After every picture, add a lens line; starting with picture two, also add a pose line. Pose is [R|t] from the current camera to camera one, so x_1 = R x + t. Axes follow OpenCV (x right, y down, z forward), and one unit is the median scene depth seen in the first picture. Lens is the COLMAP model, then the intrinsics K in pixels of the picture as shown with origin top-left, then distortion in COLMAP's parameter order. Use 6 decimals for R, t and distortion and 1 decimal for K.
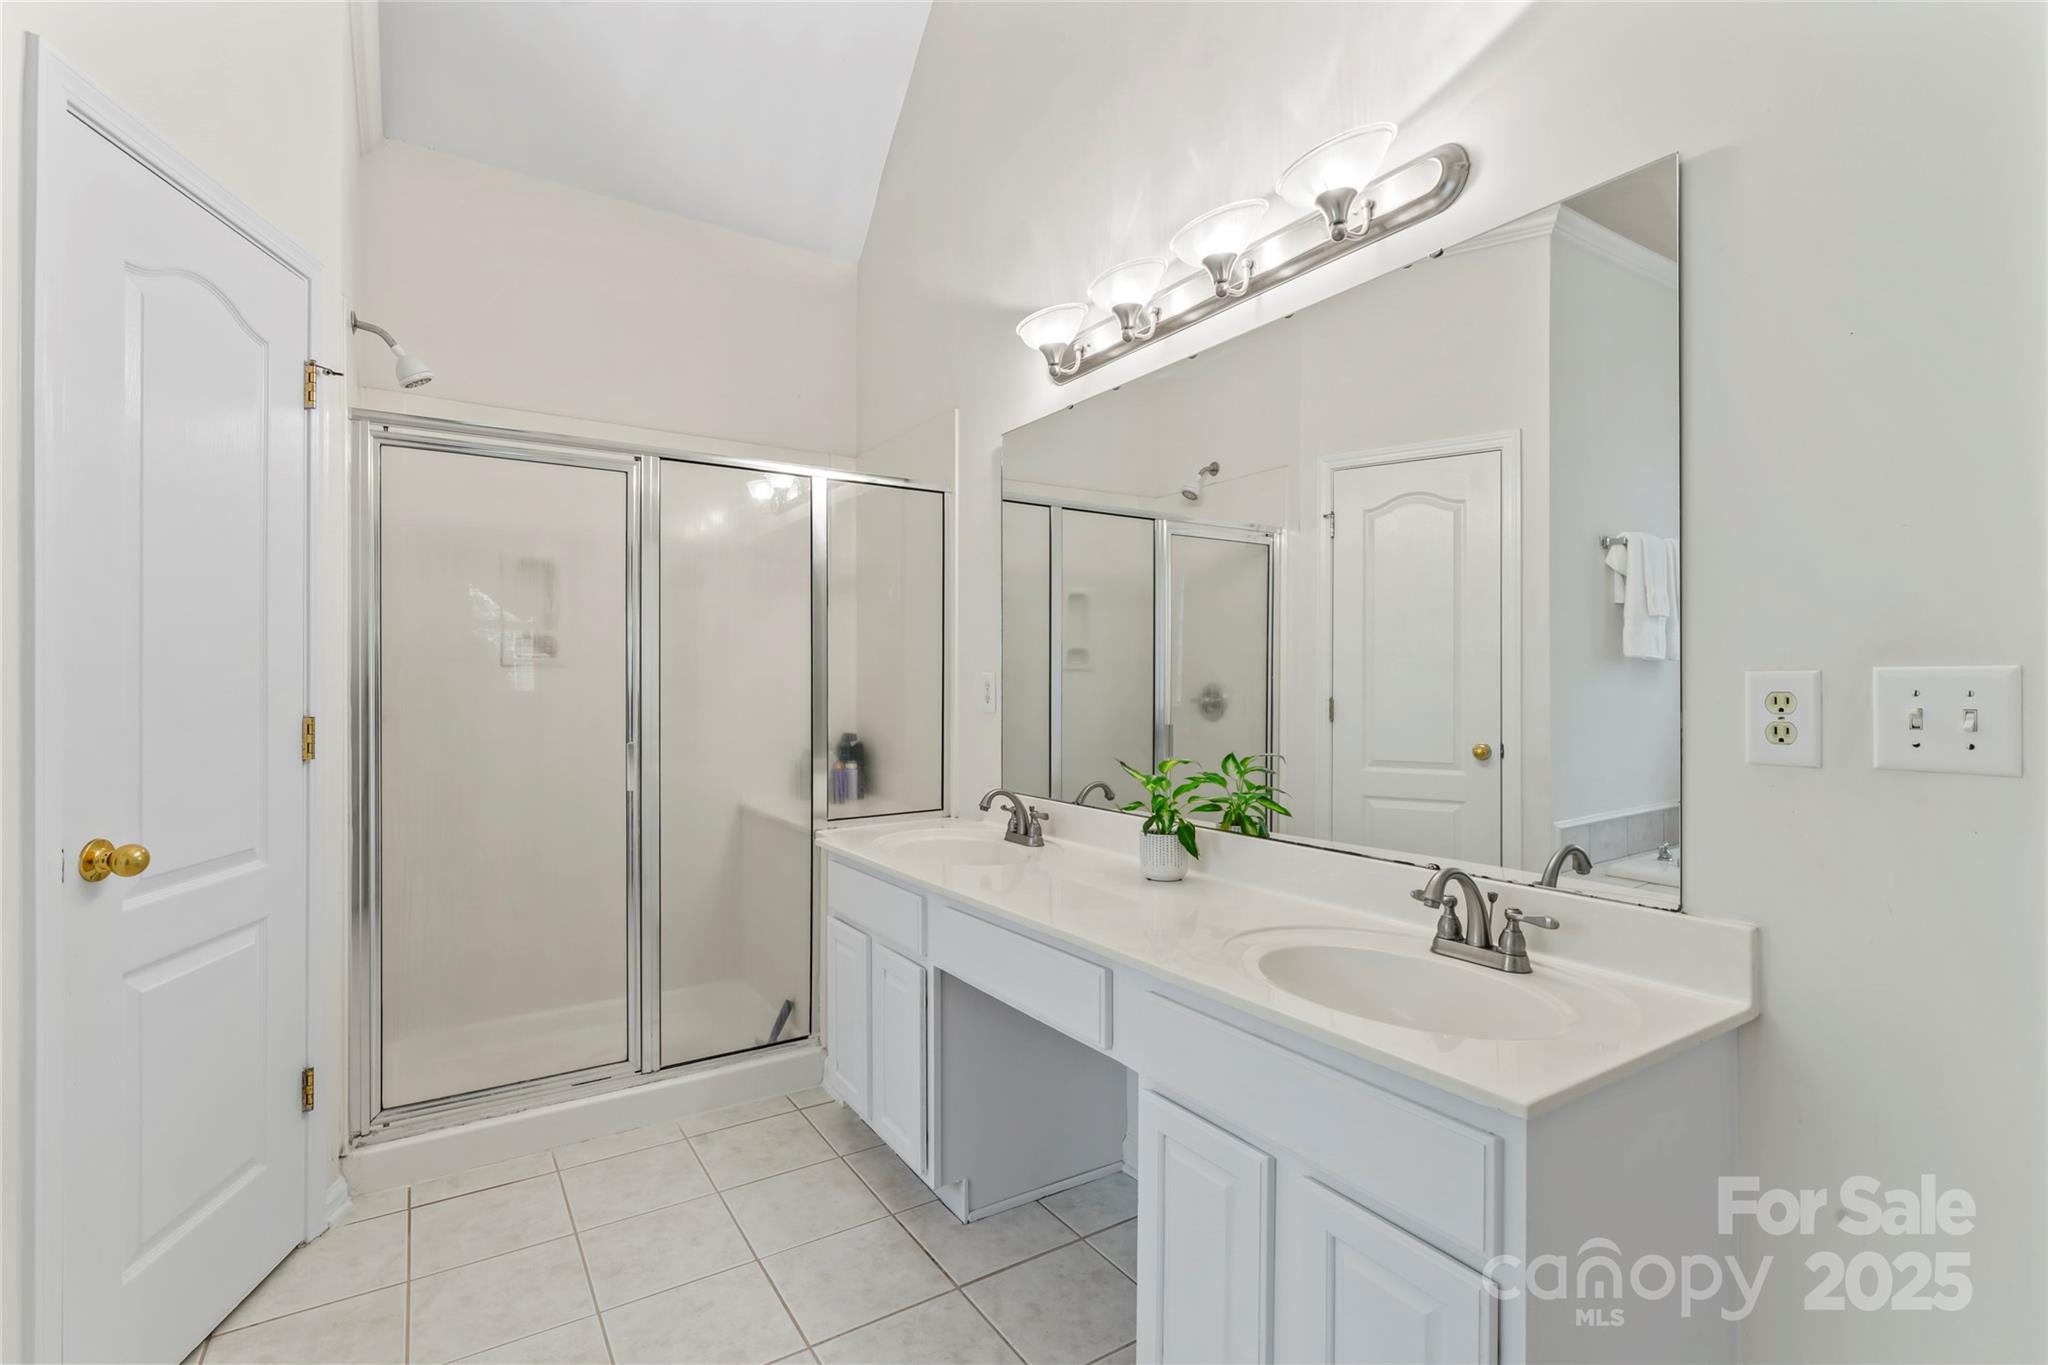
lens RADIAL K [[929.5, 0, 1021.7], [0, 929.5, 677.1], [0, 0, 1]] dist [0.000334, -0.000676]
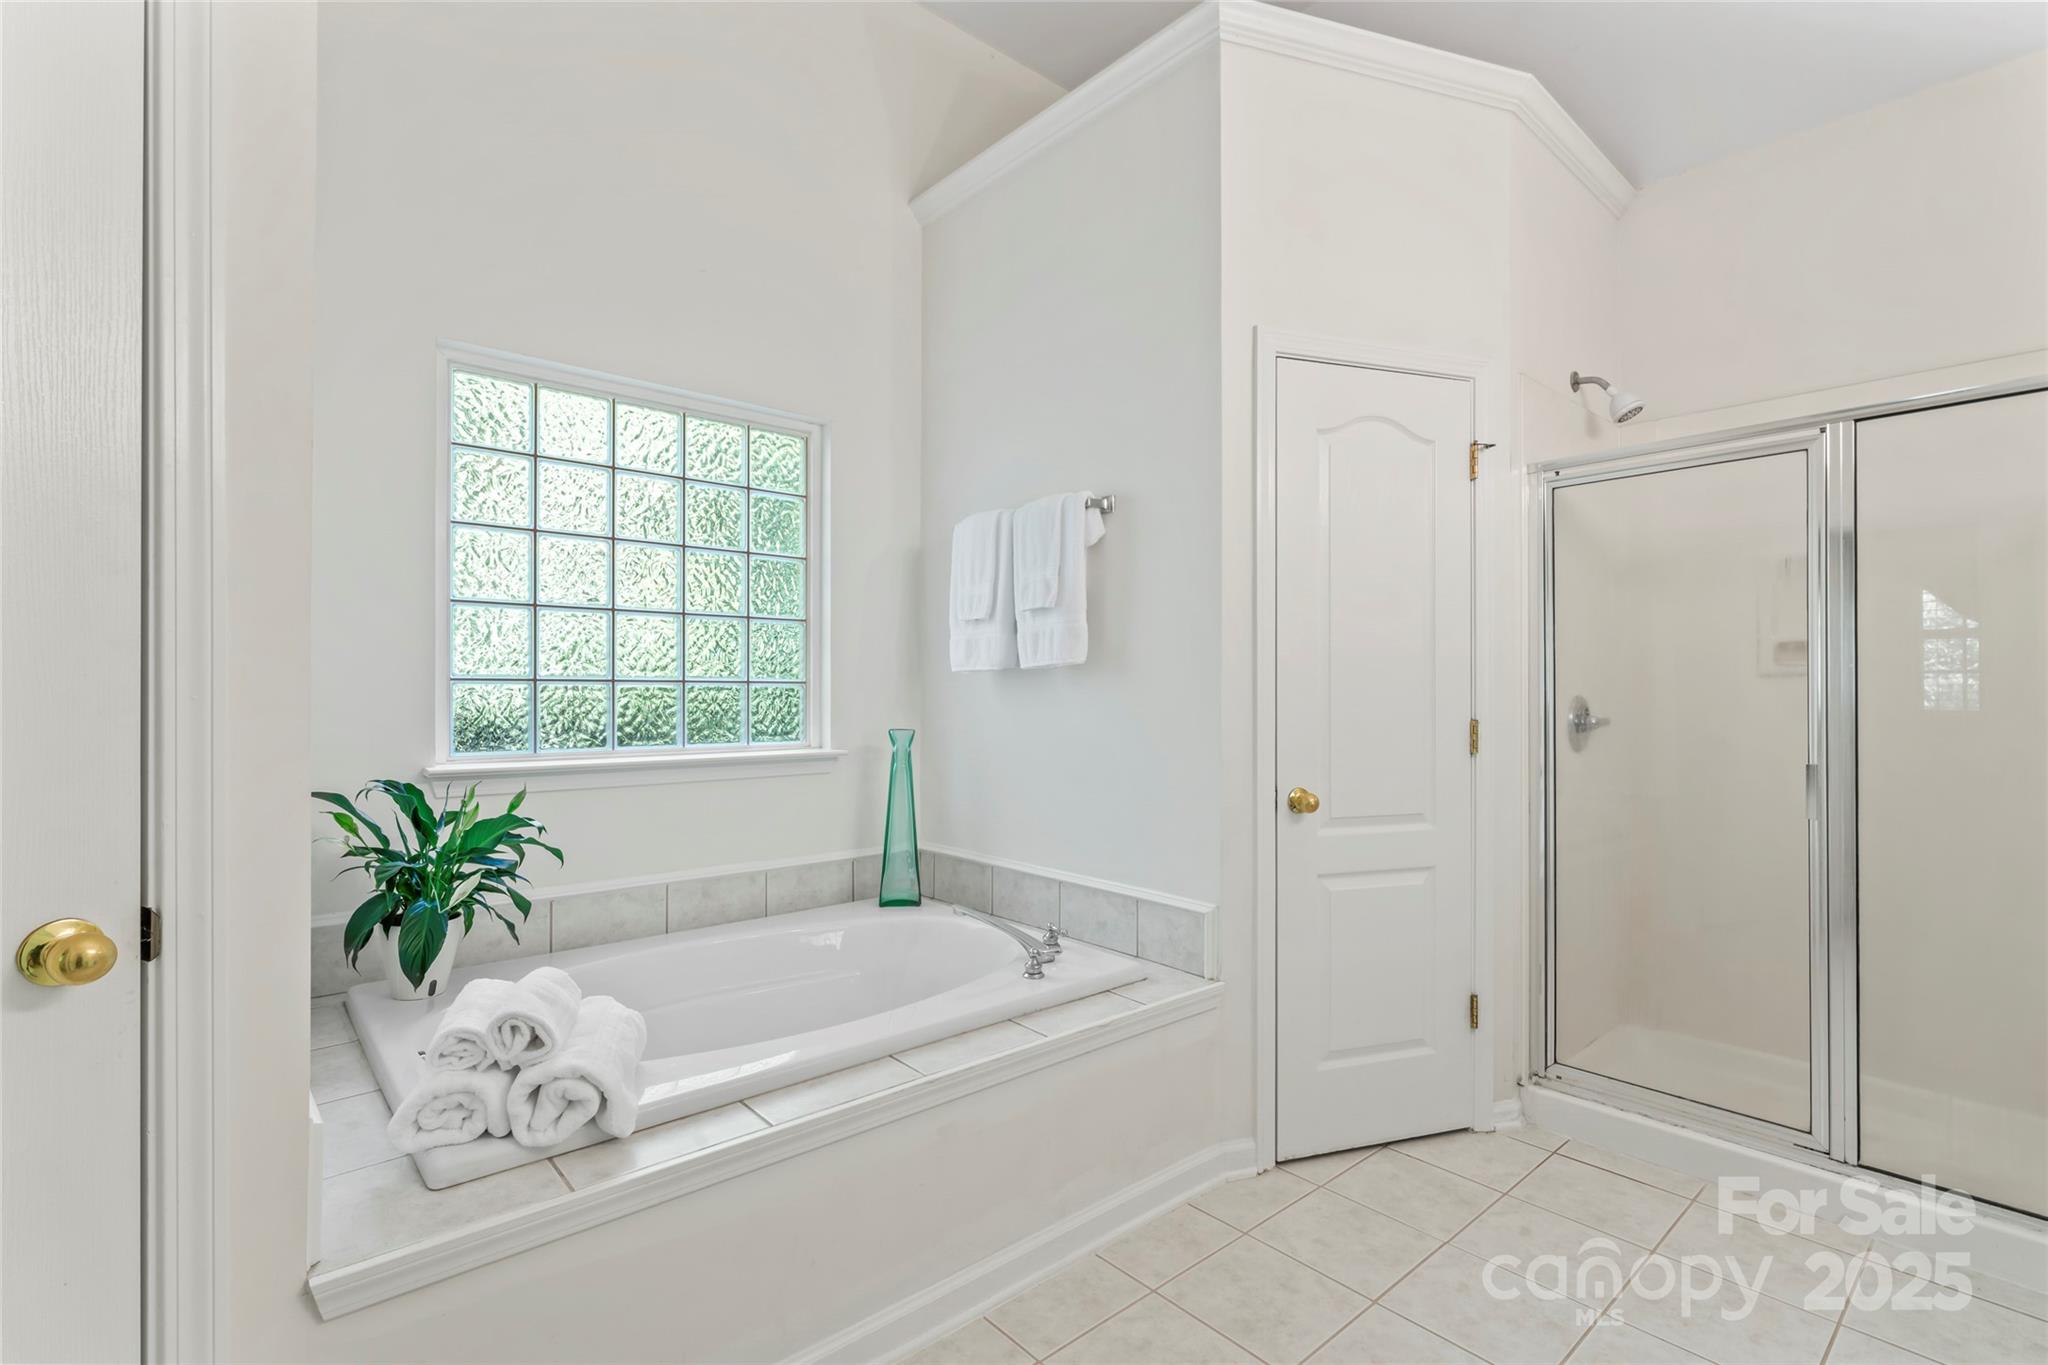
lens RADIAL K [[929.5, 0, 1021.7], [0, 929.5, 677.1], [0, 0, 1]] dist [0.000334, -0.000676]
pose [[0.140243, -0.014323, -0.990014, 0.409178], [0.004911, 0.999893, -0.013770, -0.001636], [0.990105, -0.002931, 0.140298, 0.199527]]
